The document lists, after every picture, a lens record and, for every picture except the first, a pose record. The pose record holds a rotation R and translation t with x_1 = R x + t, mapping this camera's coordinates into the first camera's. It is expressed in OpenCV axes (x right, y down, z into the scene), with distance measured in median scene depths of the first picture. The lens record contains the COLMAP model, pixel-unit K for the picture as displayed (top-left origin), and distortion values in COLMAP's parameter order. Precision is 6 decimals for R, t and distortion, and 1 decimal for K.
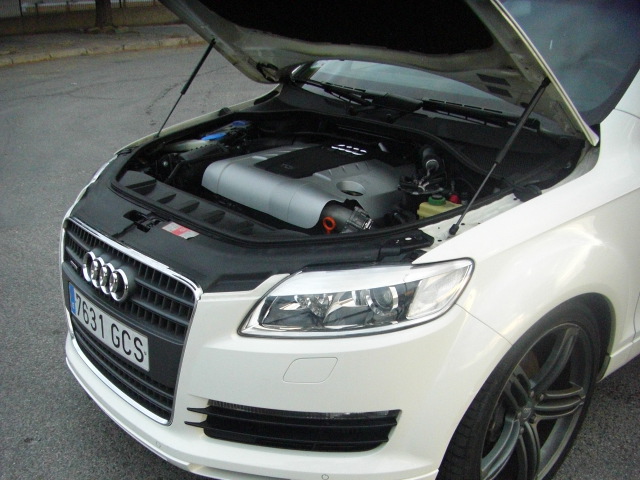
lens RADIAL K [[720.3, 0, 318.8], [0, 720.3, 245.3], [0, 0, 1]] dist [-0.111906, 0.000000]
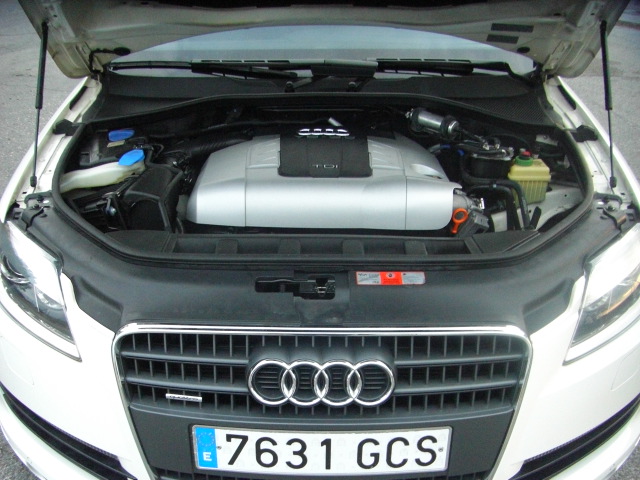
lens RADIAL K [[720.3, 0, 302.7], [0, 720.3, 245.3], [0, 0, 1]] dist [-0.111906, 0.000000]
pose [[0.684024, -0.307539, 0.661461, -0.741449], [0.265433, 0.949556, 0.166999, -0.201510], [-0.679453, 0.061343, 0.731150, 0.542063]]
